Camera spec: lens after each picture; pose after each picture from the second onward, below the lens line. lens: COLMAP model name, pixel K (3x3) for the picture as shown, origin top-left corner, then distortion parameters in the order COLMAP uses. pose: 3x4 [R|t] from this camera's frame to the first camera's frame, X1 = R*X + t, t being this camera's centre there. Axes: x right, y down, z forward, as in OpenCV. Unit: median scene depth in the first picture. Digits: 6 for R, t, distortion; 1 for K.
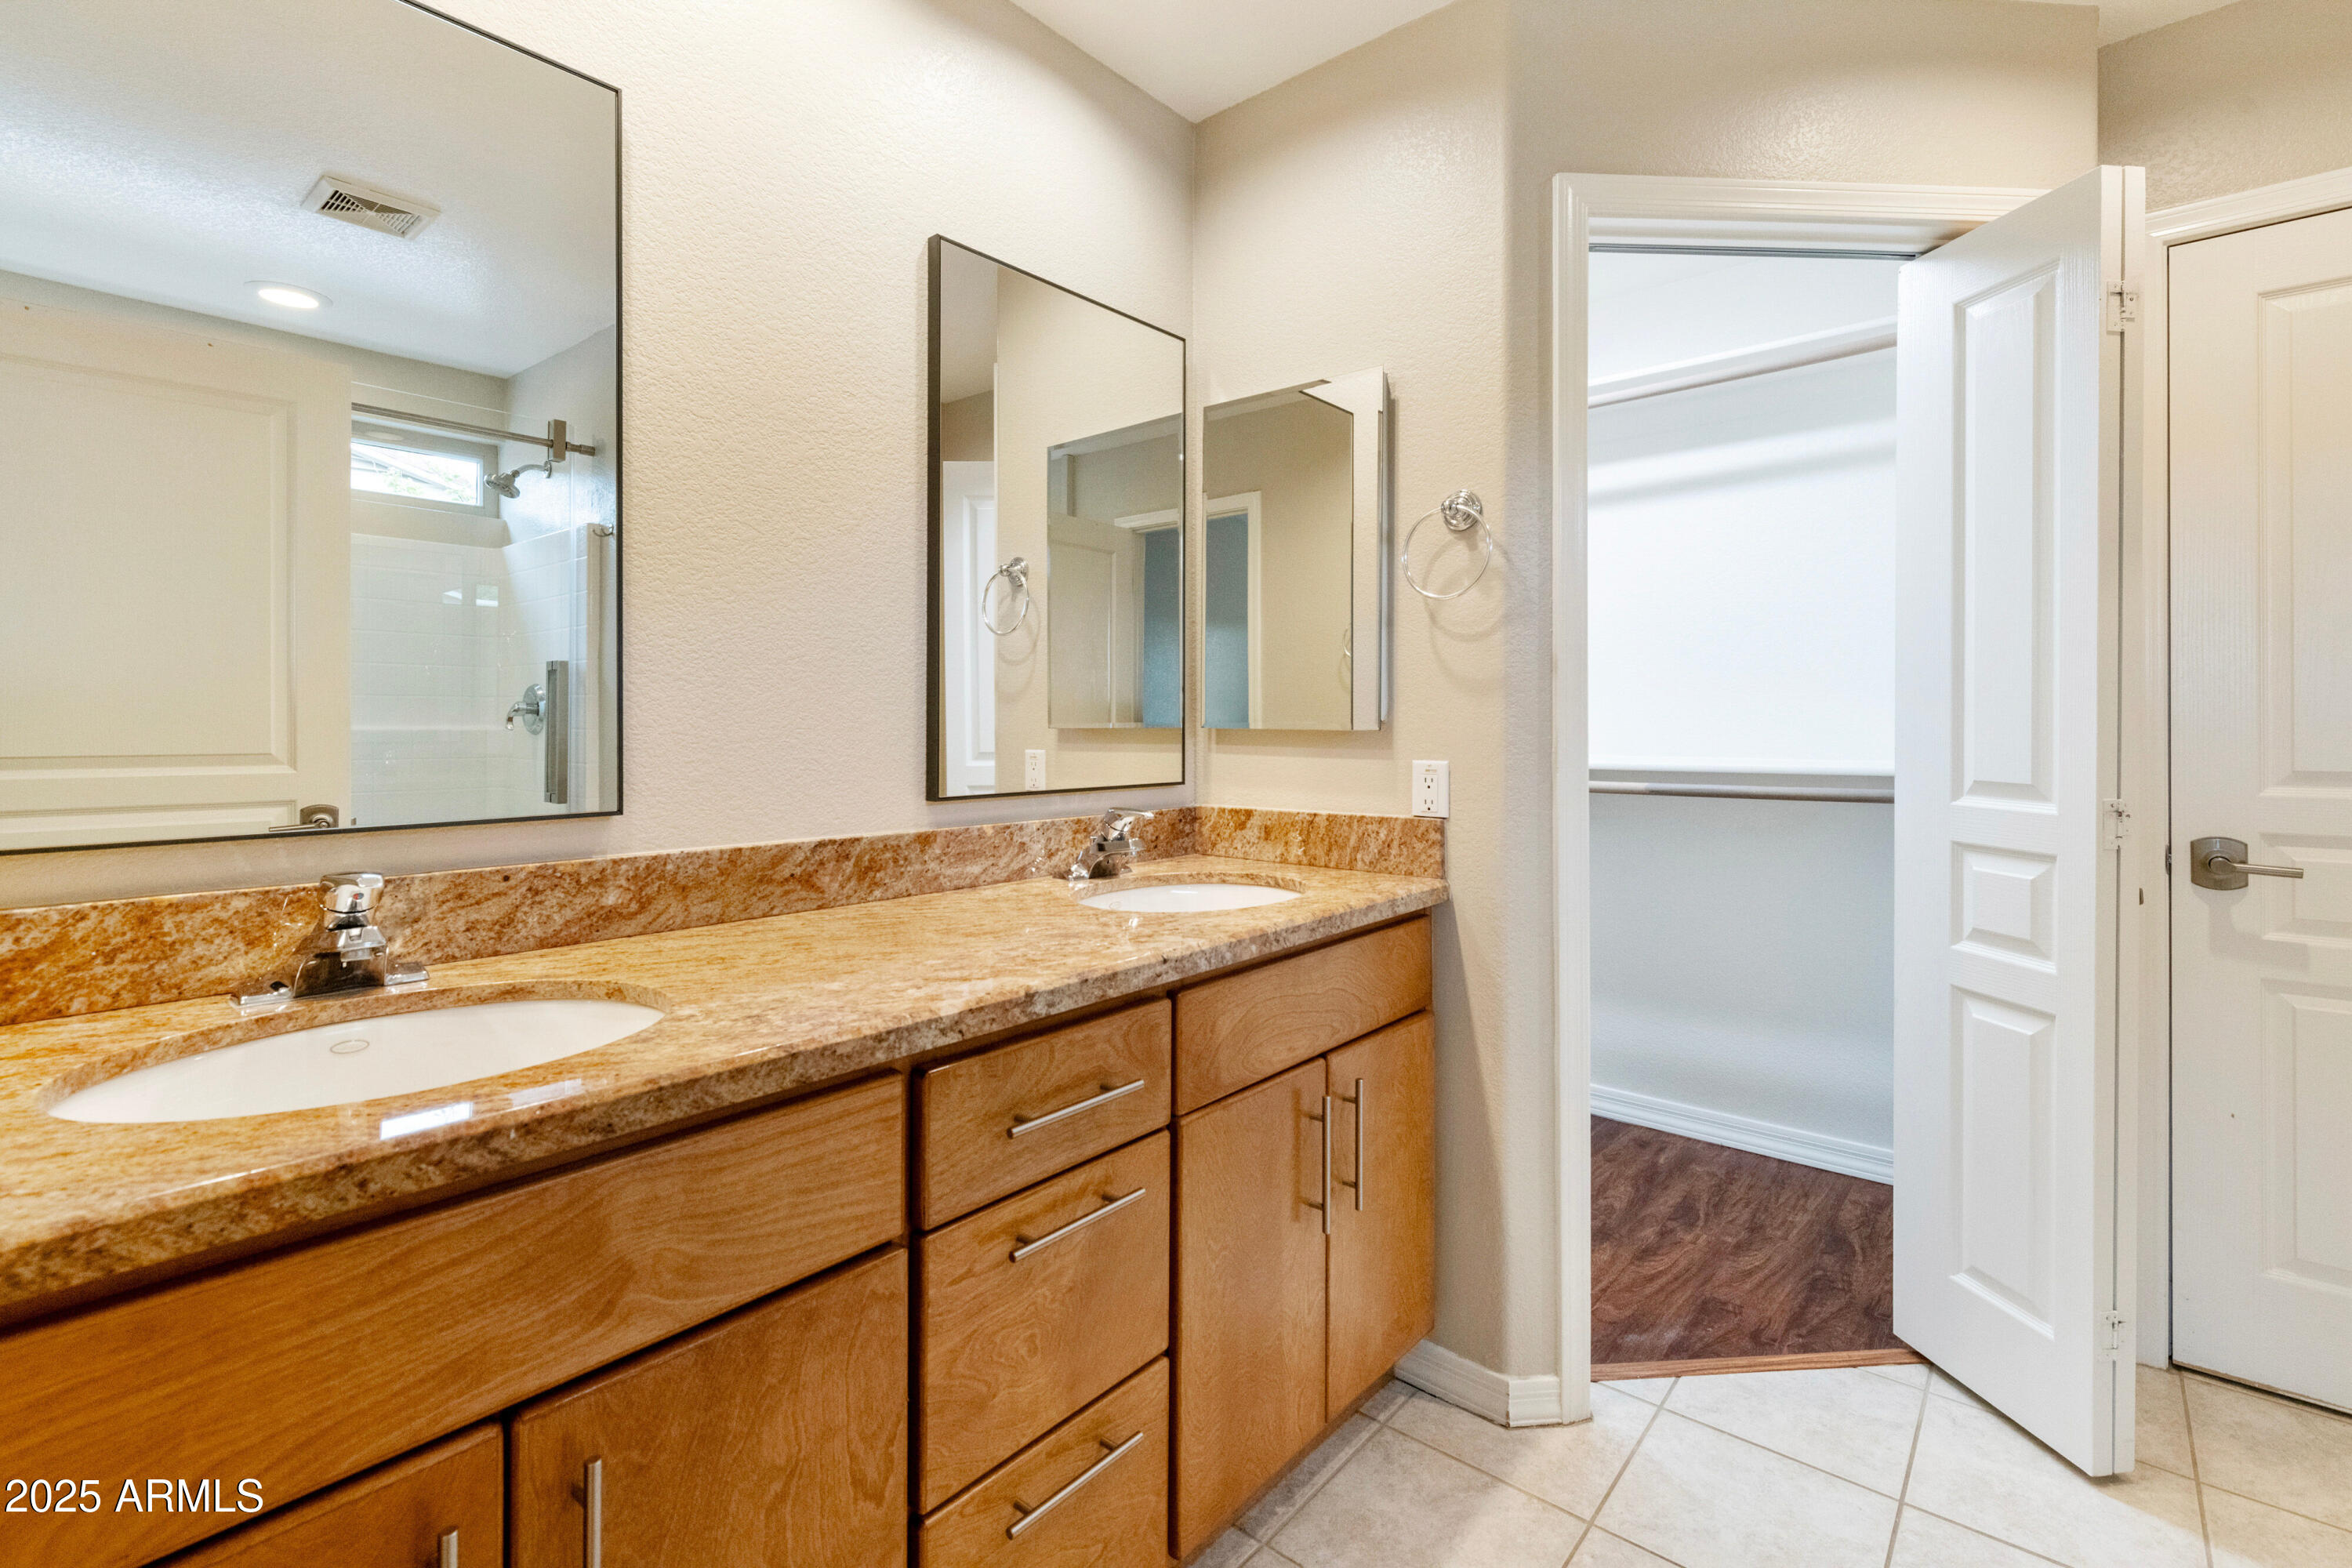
lens RADIAL K [[1020.9, 0, 1183.1], [0, 1020.9, 735.9], [0, 0, 1]] dist [-0.002266, -0.000780]
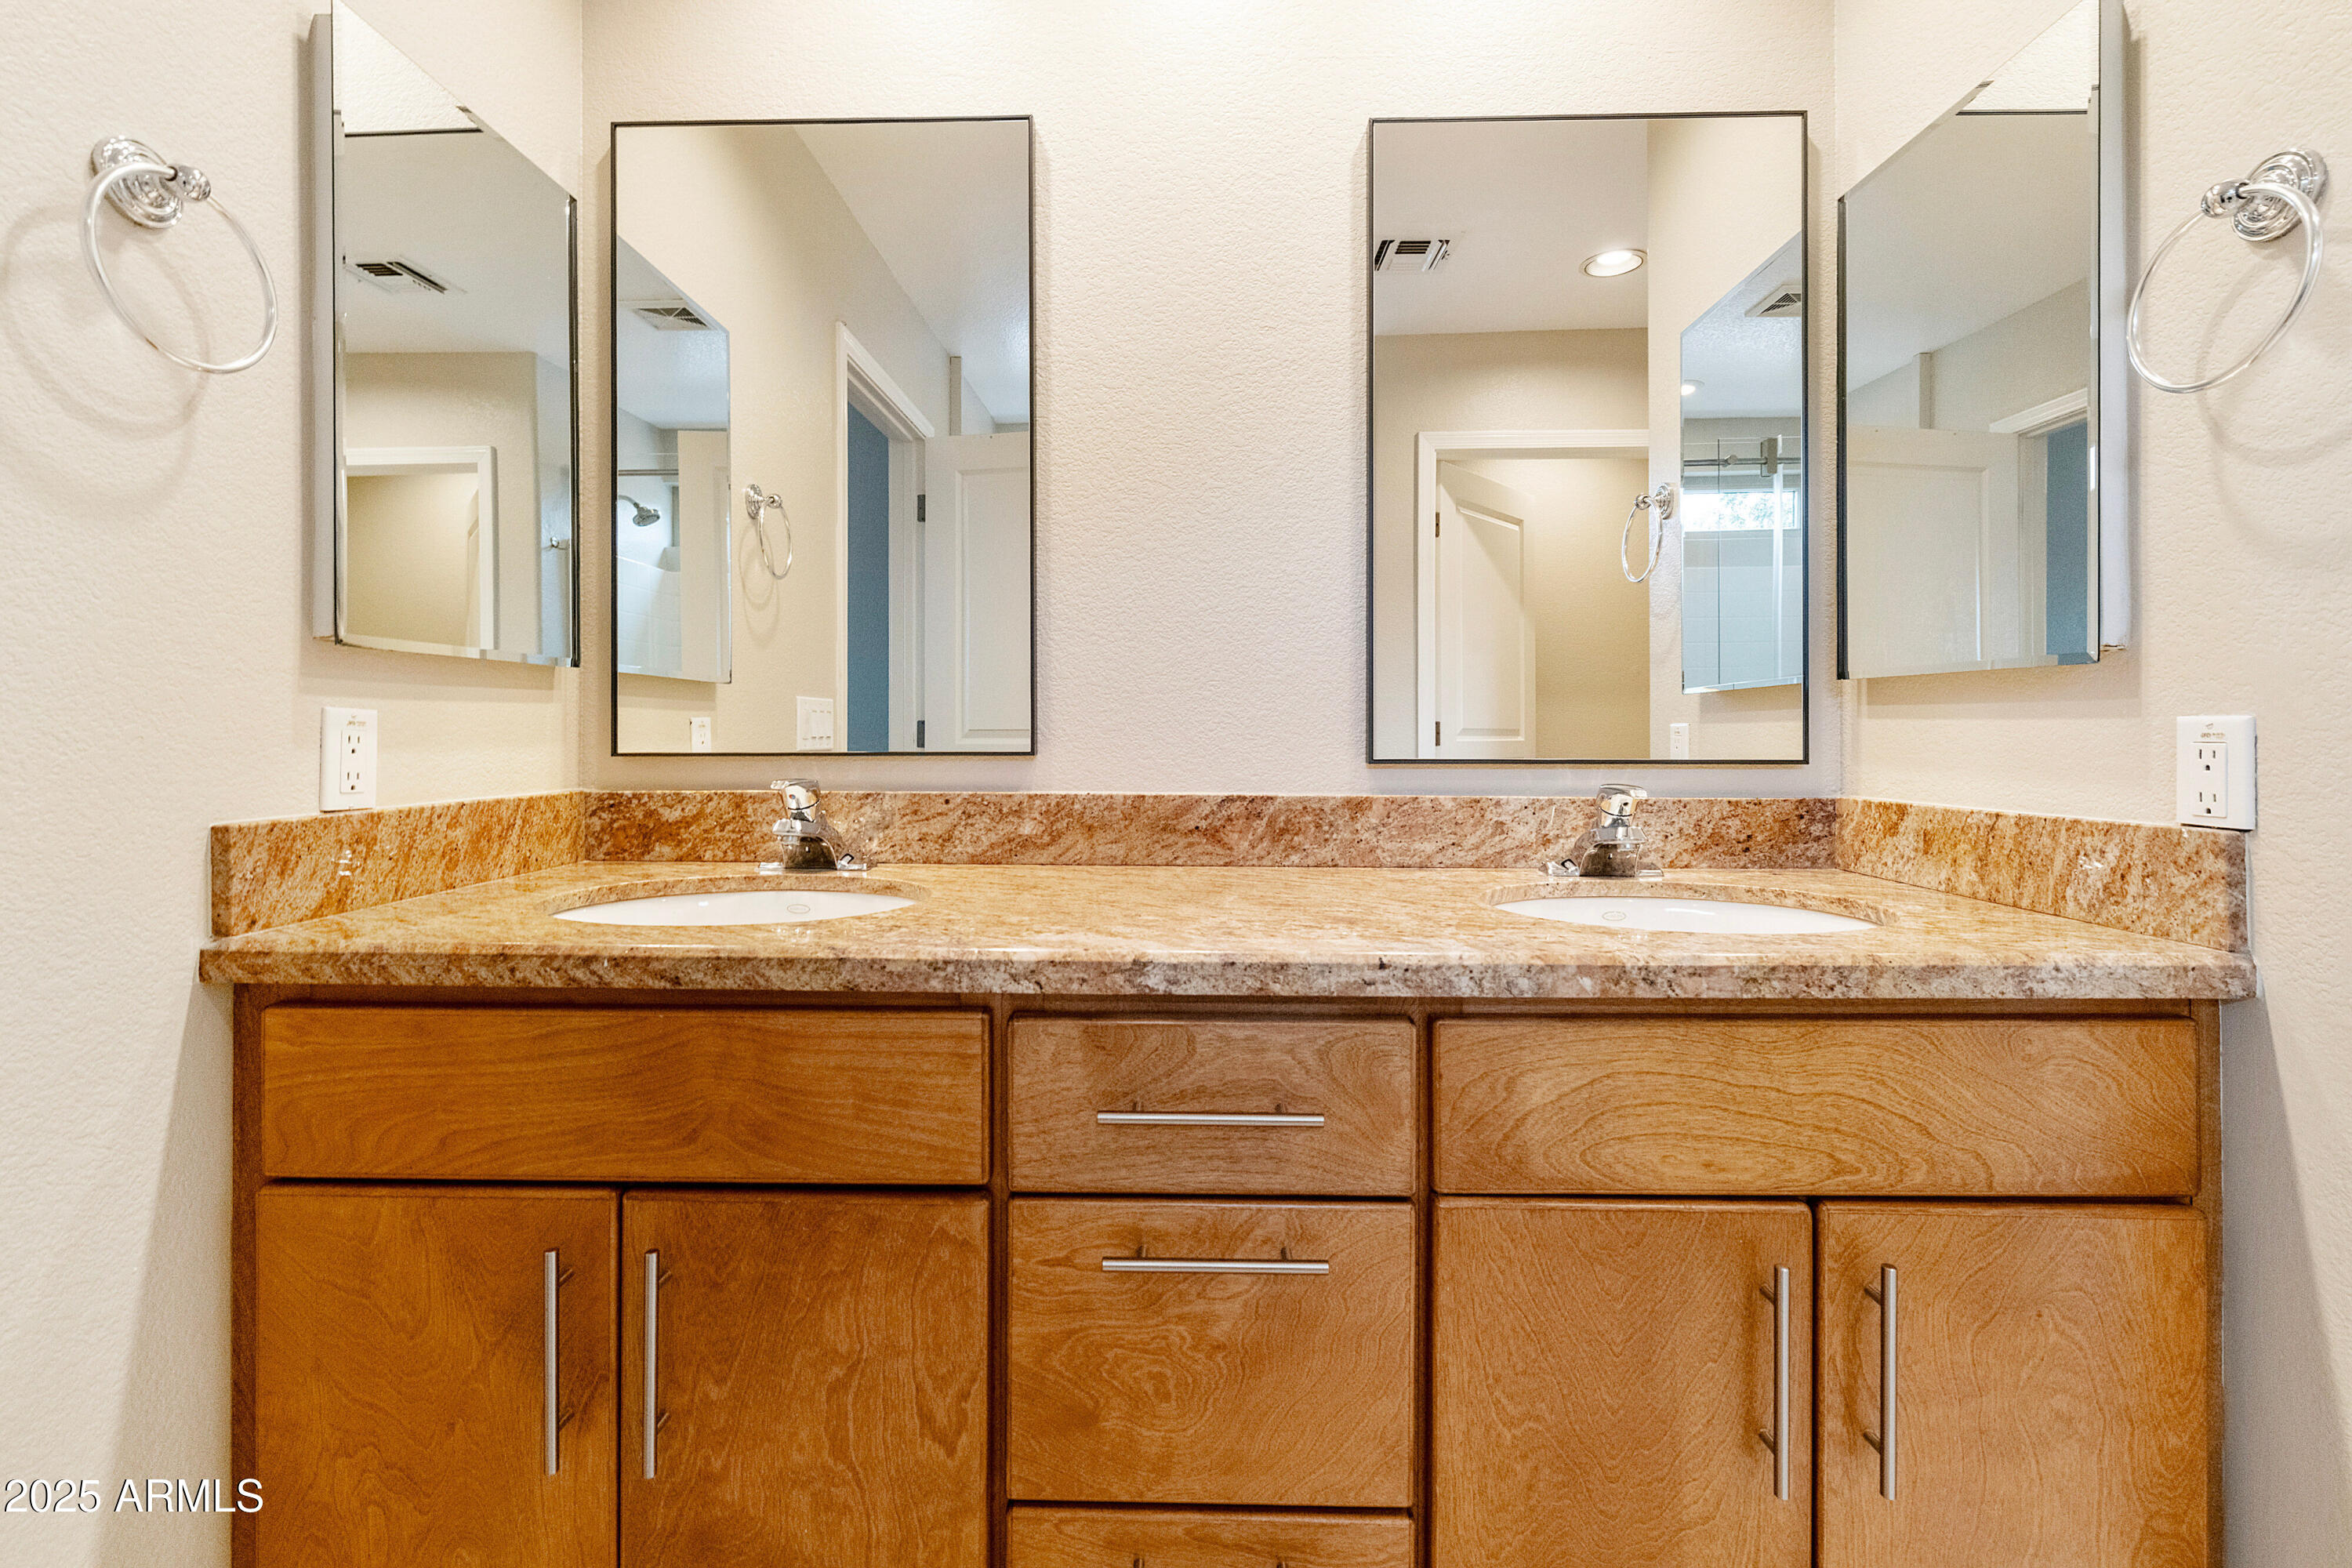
lens RADIAL K [[1020.9, 0, 1183.1], [0, 1020.9, 735.9], [0, 0, 1]] dist [-0.002266, -0.000780]
pose [[0.641987, 0.004176, -0.766704, 0.424085], [-0.009605, 0.999950, -0.002596, 0.057167], [0.766655, 0.009031, 0.641995, 0.401738]]
